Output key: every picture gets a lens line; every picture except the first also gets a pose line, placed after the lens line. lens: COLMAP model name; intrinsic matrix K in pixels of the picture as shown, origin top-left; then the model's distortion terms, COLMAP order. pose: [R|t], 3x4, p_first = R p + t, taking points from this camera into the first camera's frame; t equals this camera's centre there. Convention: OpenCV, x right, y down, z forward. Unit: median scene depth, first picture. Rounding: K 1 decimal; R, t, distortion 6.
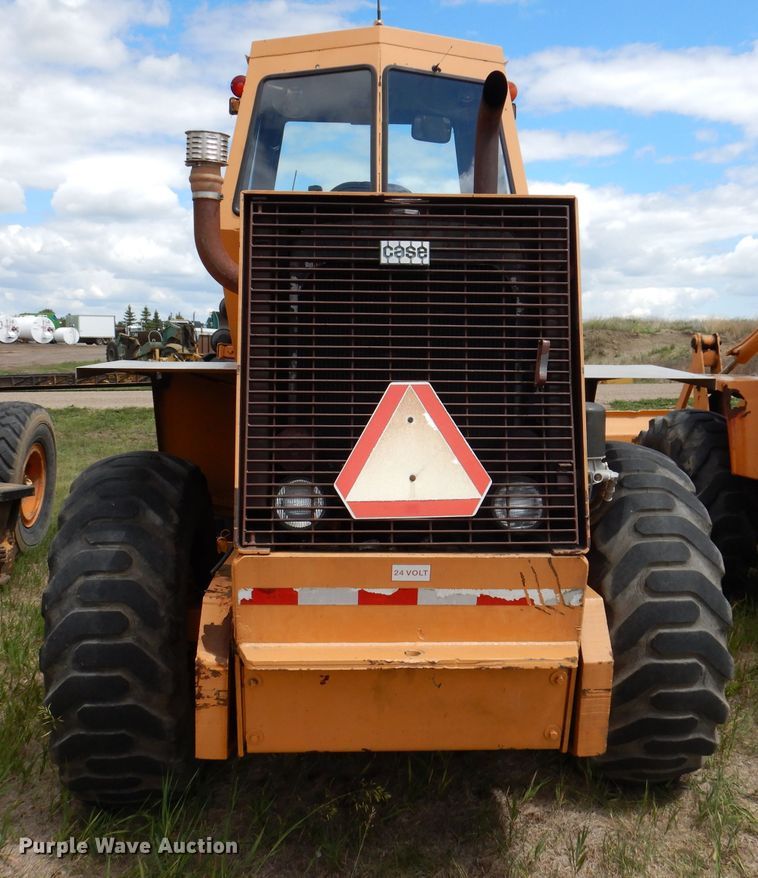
lens RADIAL K [[874.4, 0, 378.8], [0, 874.4, 439.3], [0, 0, 1]] dist [0.016537, 0.000000]
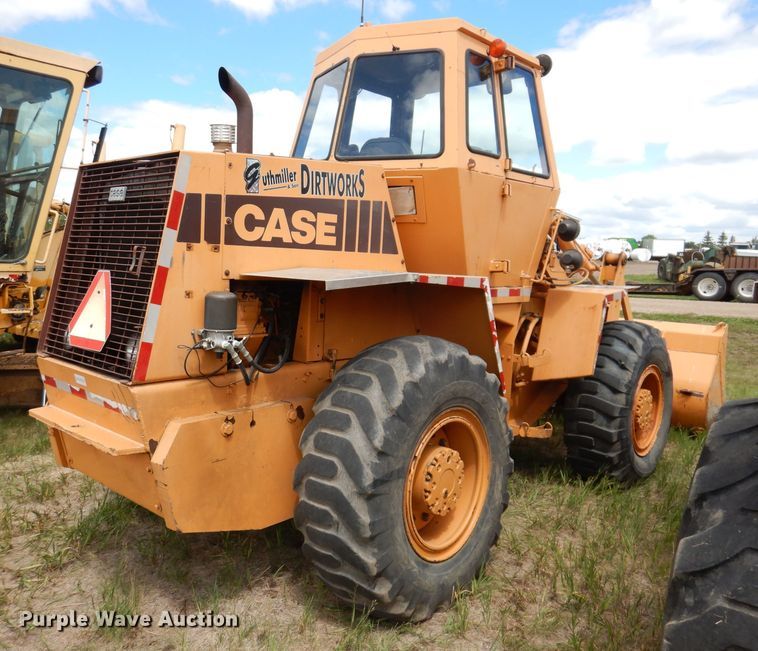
lens RADIAL K [[667.7, 0, 377.8], [0, 667.7, 325.4], [0, 0, 1]] dist [-0.003323, 0.002063]
pose [[0.690776, 0.089675, -0.717486, 1.312813], [-0.099330, 0.994641, 0.028683, -0.047620], [0.716214, 0.051454, 0.695982, 0.474239]]
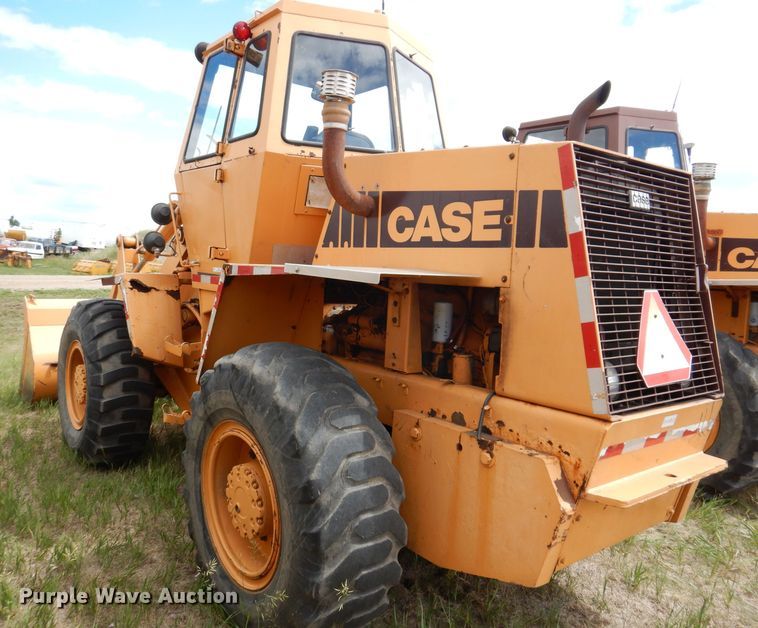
lens RADIAL K [[623.8, 0, 377.6], [0, 623.8, 313.2], [0, 0, 1]] dist [-0.005803, 0.001329]
pose [[0.822967, -0.018550, 0.567787, -0.907291], [0.013172, 0.999821, 0.013574, -0.046258], [-0.567937, -0.003693, 0.823064, 0.397550]]
